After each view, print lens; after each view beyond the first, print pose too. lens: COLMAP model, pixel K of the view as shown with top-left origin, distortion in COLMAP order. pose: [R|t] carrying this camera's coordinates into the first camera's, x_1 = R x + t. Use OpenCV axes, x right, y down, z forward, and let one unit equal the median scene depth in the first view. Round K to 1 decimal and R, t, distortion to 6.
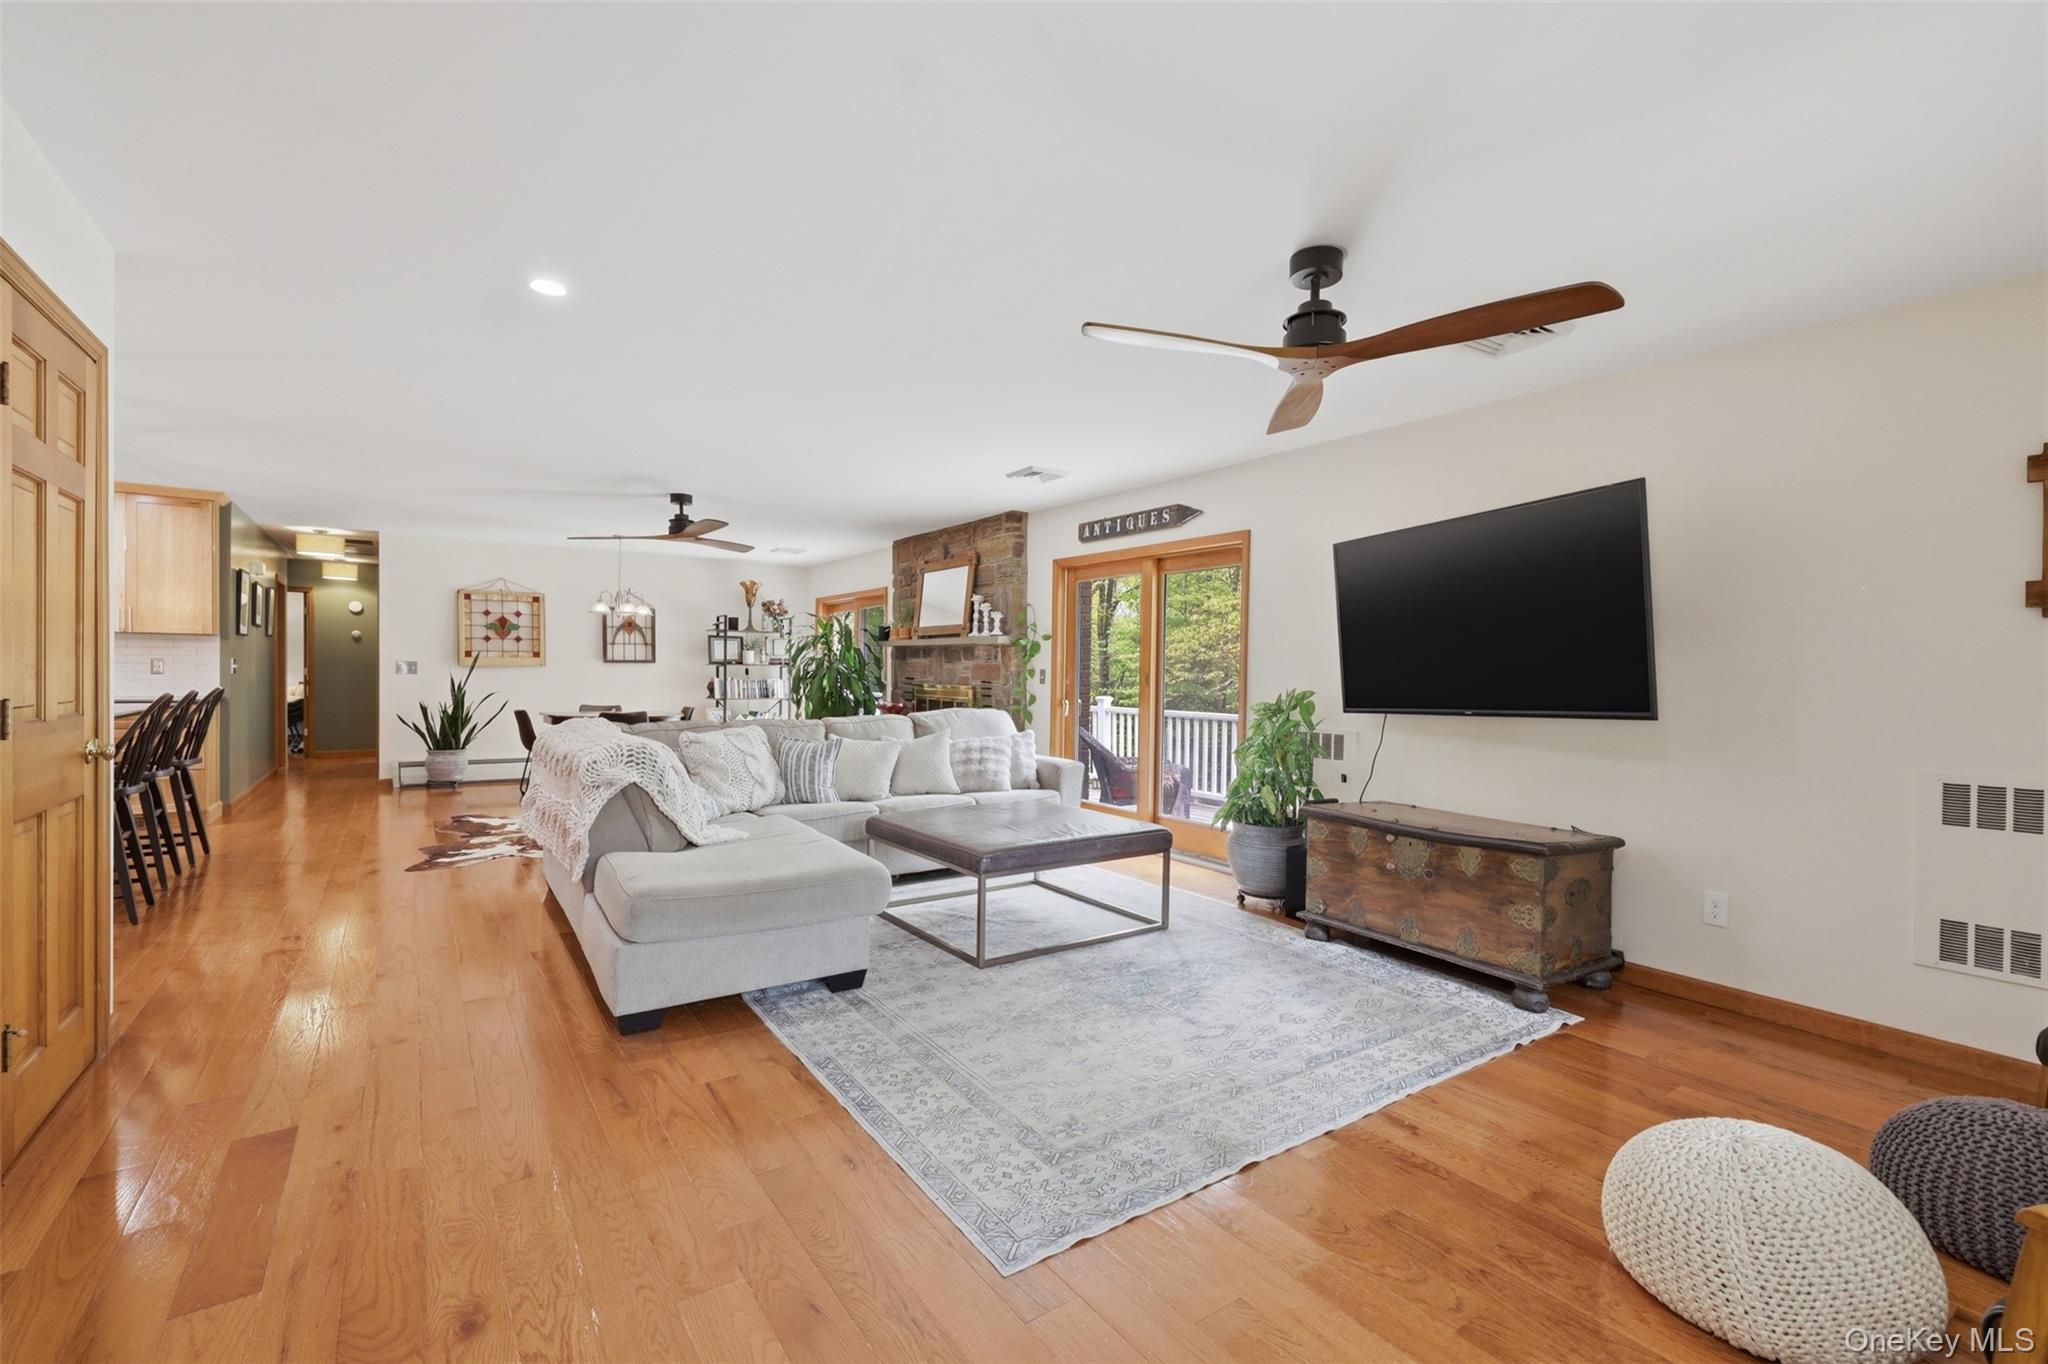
lens RADIAL K [[881.6, 0, 1030.7], [0, 881.6, 684.6], [0, 0, 1]] dist [0.000831, -0.000096]
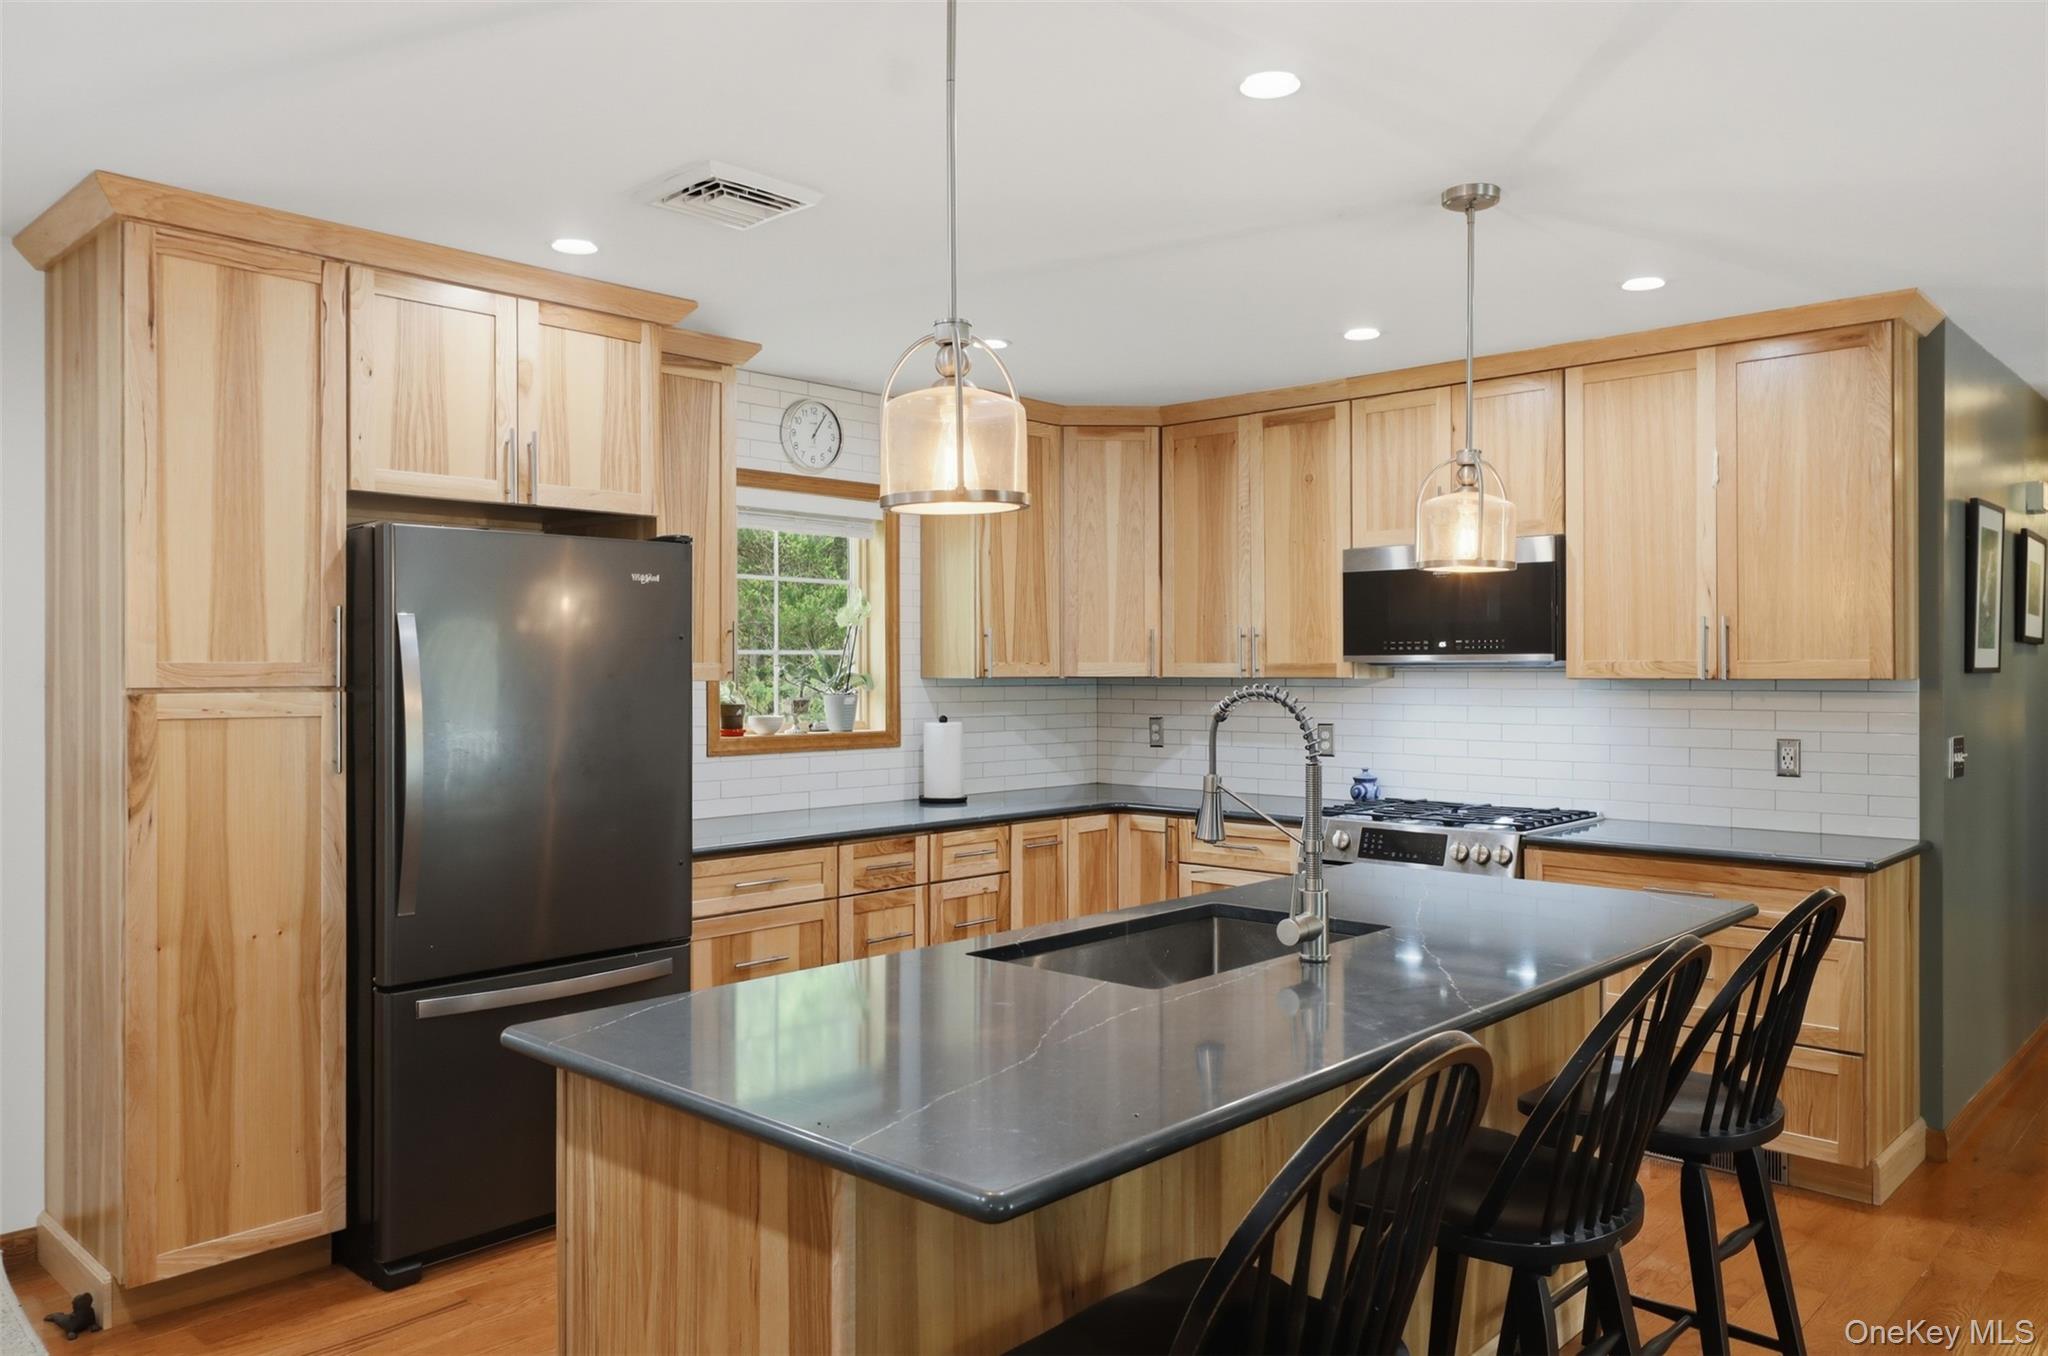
lens RADIAL K [[1440.2, 0, 1017.4], [0, 1440.2, 672.4], [0, 0, 1]] dist [-0.009421, -0.003341]
pose [[0.199687, -0.008713, -0.979821, -0.378824], [-0.008179, 0.999911, -0.010559, -0.046813], [0.979826, 0.010122, 0.199598, 0.477991]]
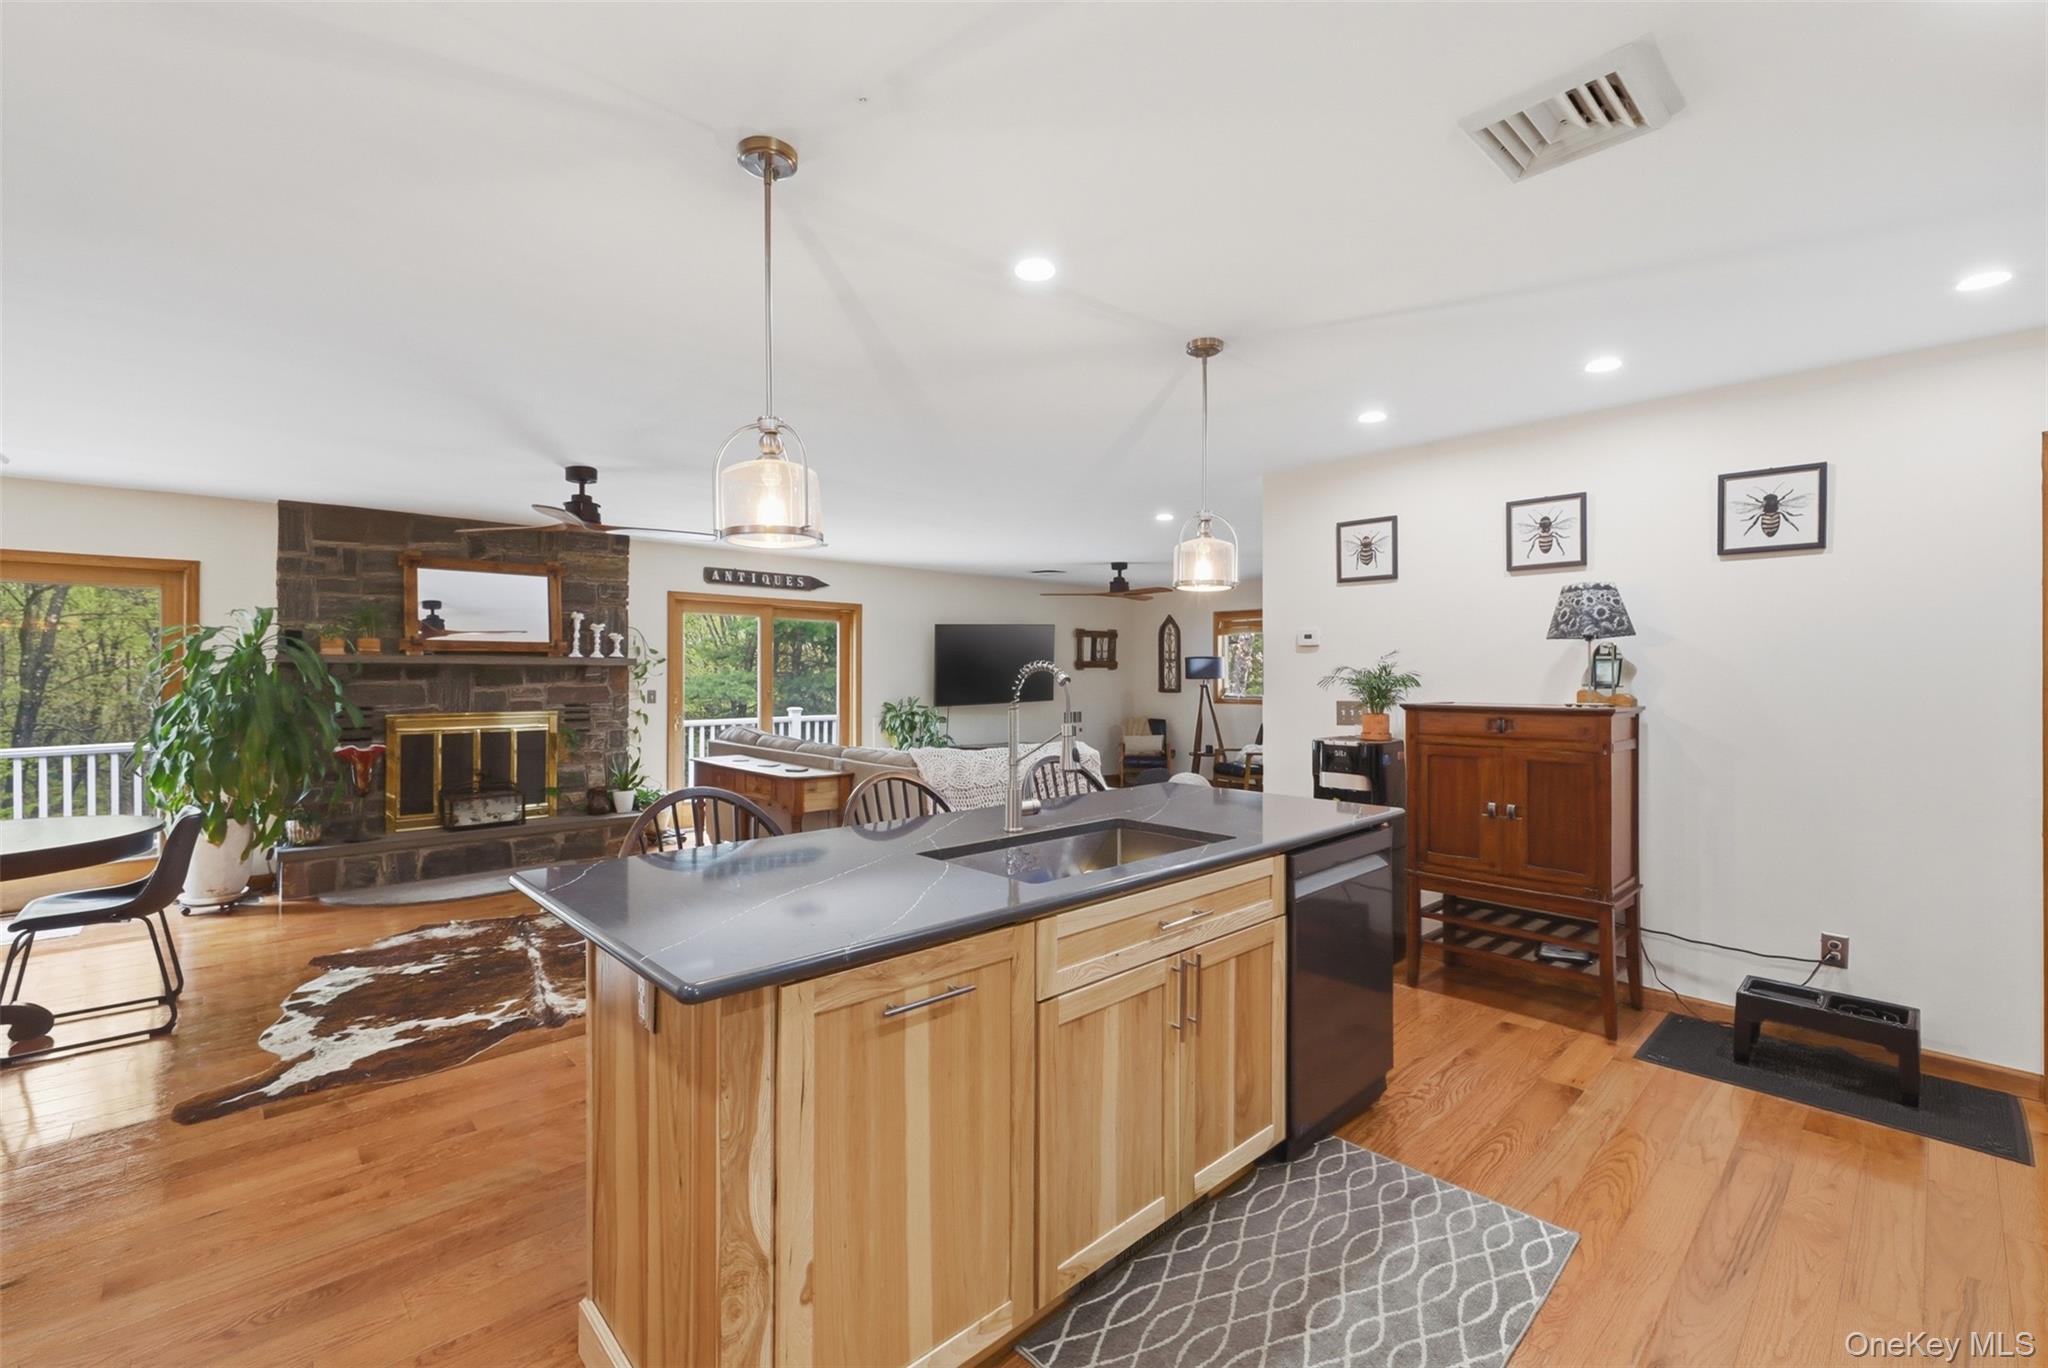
lens RADIAL K [[864.3, 0, 1027.5], [0, 864.3, 677.6], [0, 0, 1]] dist [0.000799, 0.000660]
pose [[-0.141681, -0.020108, 0.989708, -1.035198], [0.009832, 0.999716, 0.021718, -0.047981], [-0.989864, 0.012807, -0.141443, 0.657457]]
